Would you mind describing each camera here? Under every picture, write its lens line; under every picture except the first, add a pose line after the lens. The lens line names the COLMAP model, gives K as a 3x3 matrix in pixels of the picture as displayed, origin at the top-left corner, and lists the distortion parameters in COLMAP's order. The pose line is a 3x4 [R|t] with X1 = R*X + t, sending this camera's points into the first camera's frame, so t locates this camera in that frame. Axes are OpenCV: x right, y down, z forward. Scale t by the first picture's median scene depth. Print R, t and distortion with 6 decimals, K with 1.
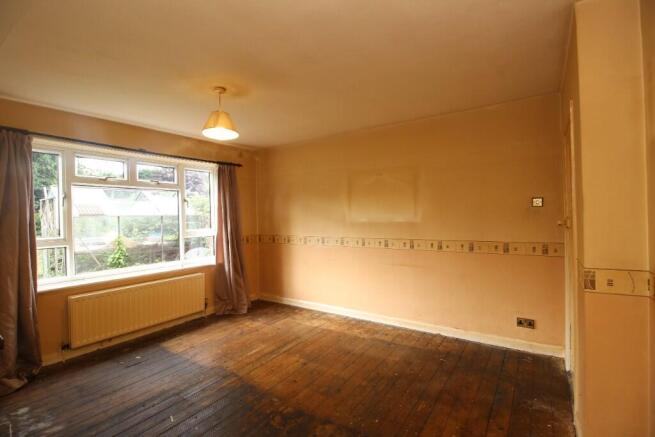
lens RADIAL K [[300.5, 0, 330.0], [0, 300.5, 216.8], [0, 0, 1]] dist [-0.011172, -0.003504]
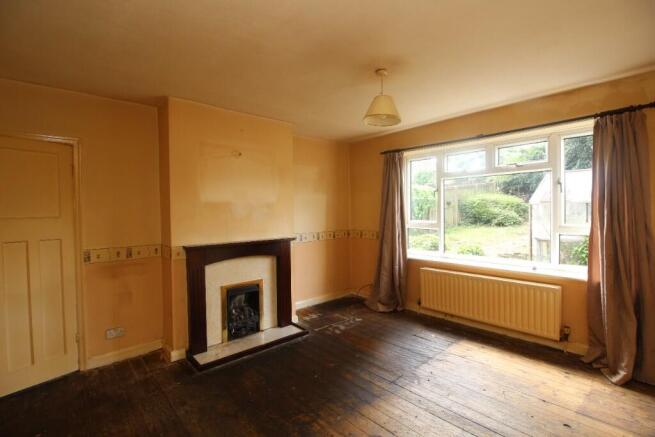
lens RADIAL K [[300.5, 0, 324.3], [0, 300.5, 215.2], [0, 0, 1]] dist [-0.011172, -0.003504]
pose [[-0.235346, 0.040388, -0.971072, 0.509274], [0.015663, 0.999164, 0.037760, -0.017201], [0.971785, -0.006324, -0.235782, 0.900190]]
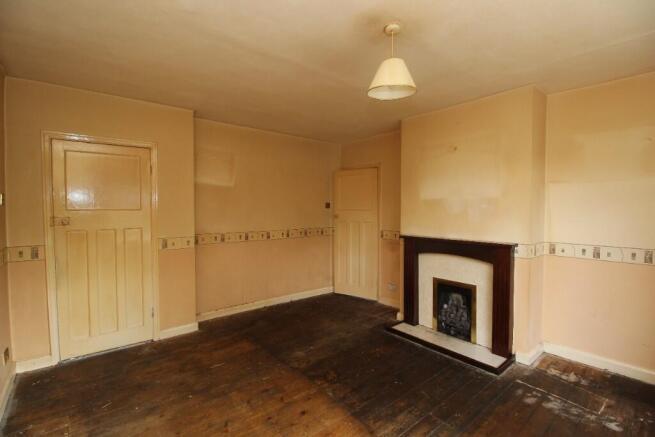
lens RADIAL K [[300.5, 0, 332.0], [0, 300.5, 218.0], [0, 0, 1]] dist [-0.011172, -0.003504]
pose [[-0.965409, 0.016195, 0.260235, -0.351877], [0.024306, 0.999313, 0.027979, 0.001343], [-0.259603, 0.033336, -0.965140, 1.490727]]
